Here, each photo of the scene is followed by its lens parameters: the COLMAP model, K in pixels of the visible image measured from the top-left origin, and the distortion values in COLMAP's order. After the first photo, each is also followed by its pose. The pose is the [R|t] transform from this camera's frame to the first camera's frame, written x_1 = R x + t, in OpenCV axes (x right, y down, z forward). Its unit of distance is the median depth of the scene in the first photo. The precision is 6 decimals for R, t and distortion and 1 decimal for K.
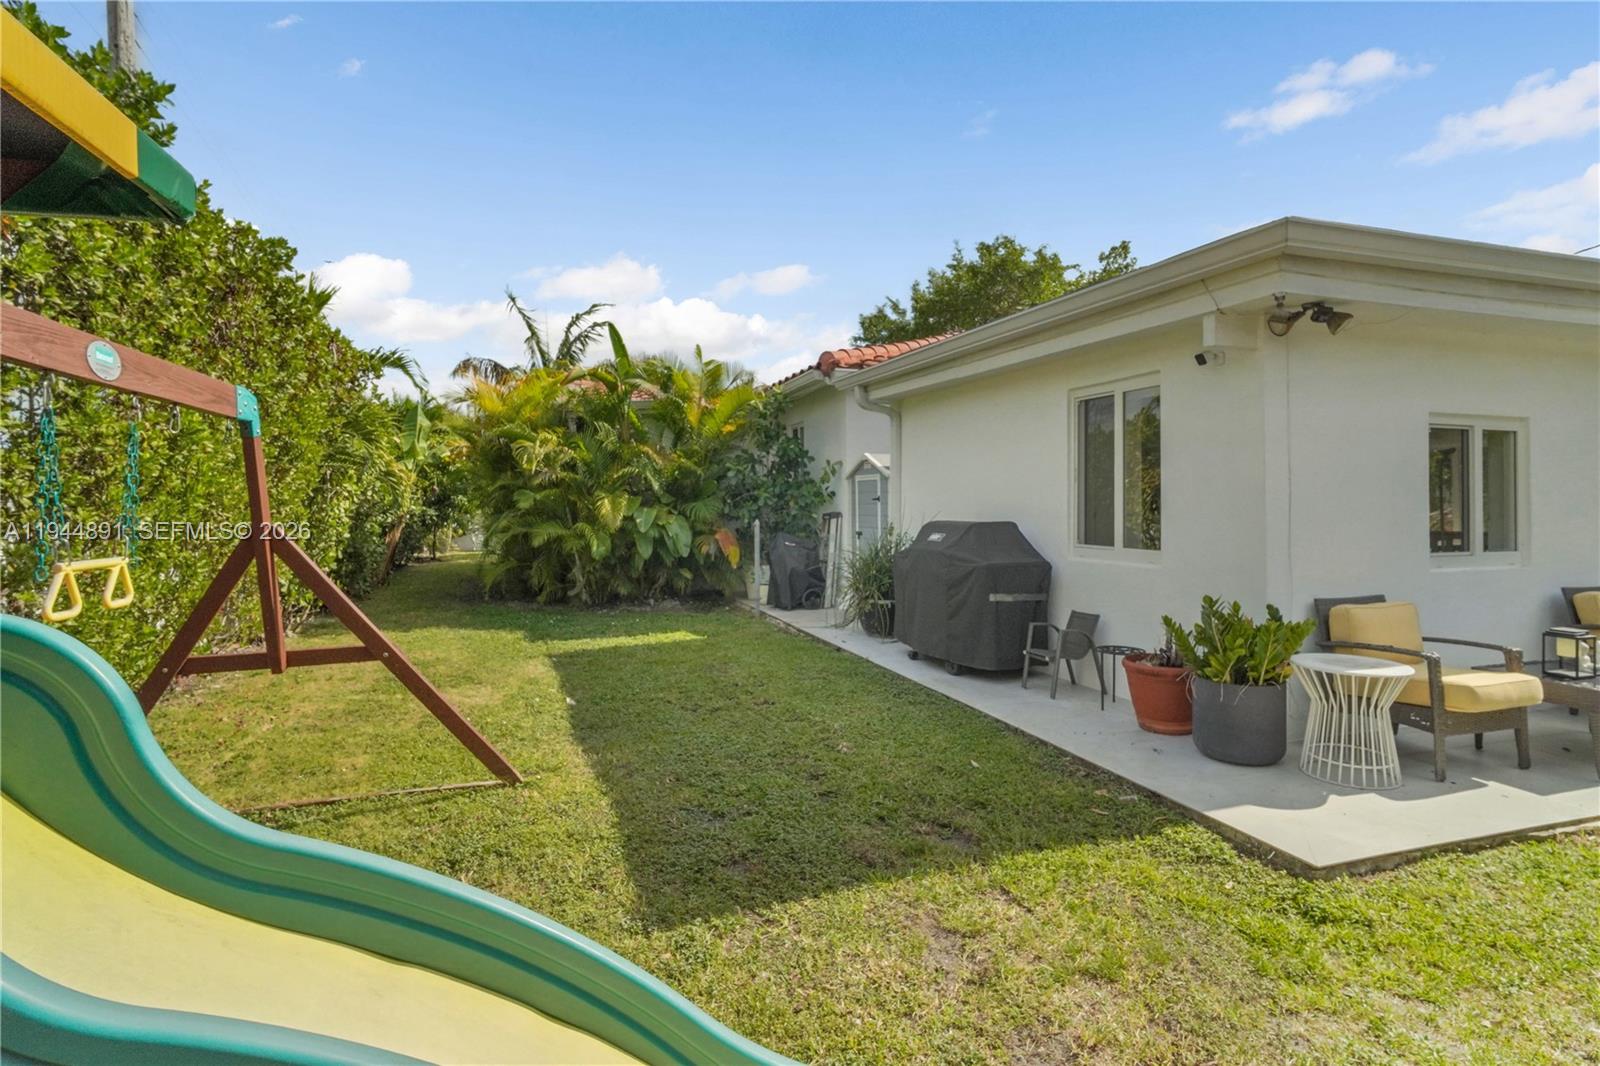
lens RADIAL K [[810.0, 0, 800.0], [0, 810.0, 533.0], [0, 0, 1]] dist [-0.001215, -0.000365]
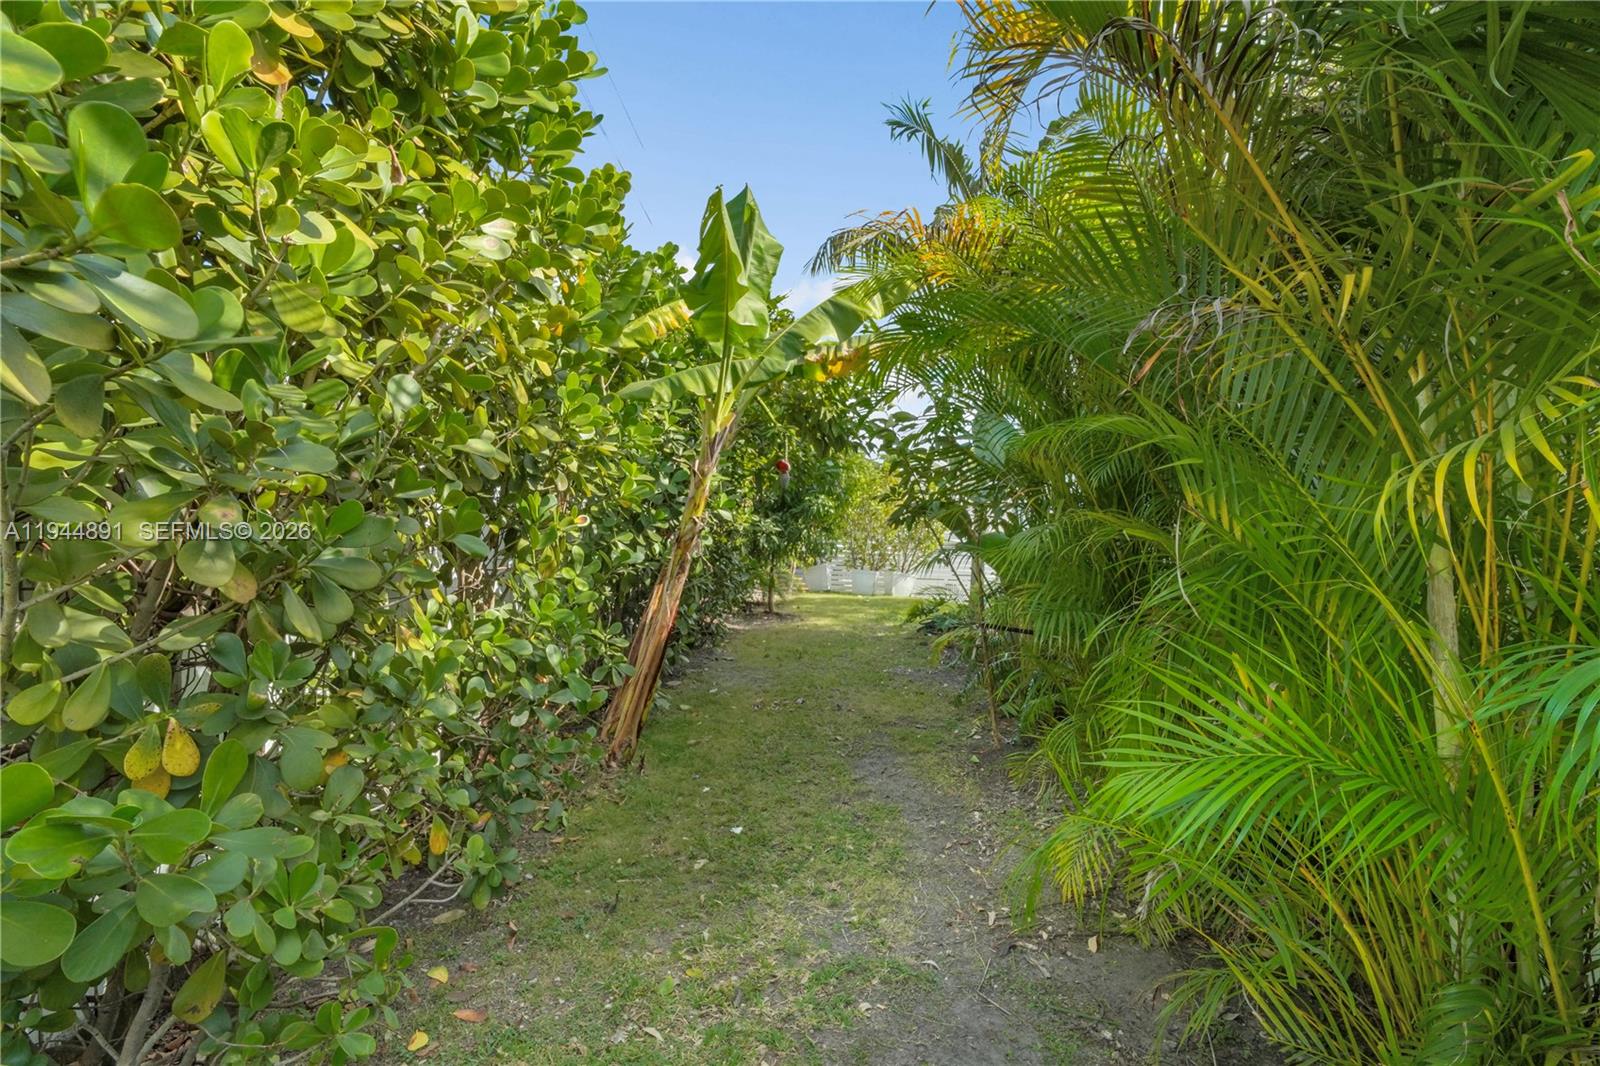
lens RADIAL K [[810.0, 0, 800.0], [0, 810.0, 533.0], [0, 0, 1]] dist [-0.001215, -0.000365]
pose [[0.928079, 0.016411, -0.372023, -0.240770], [-0.024082, 0.999582, -0.015982, -0.013453], [0.371605, 0.023792, 0.928086, 0.520504]]
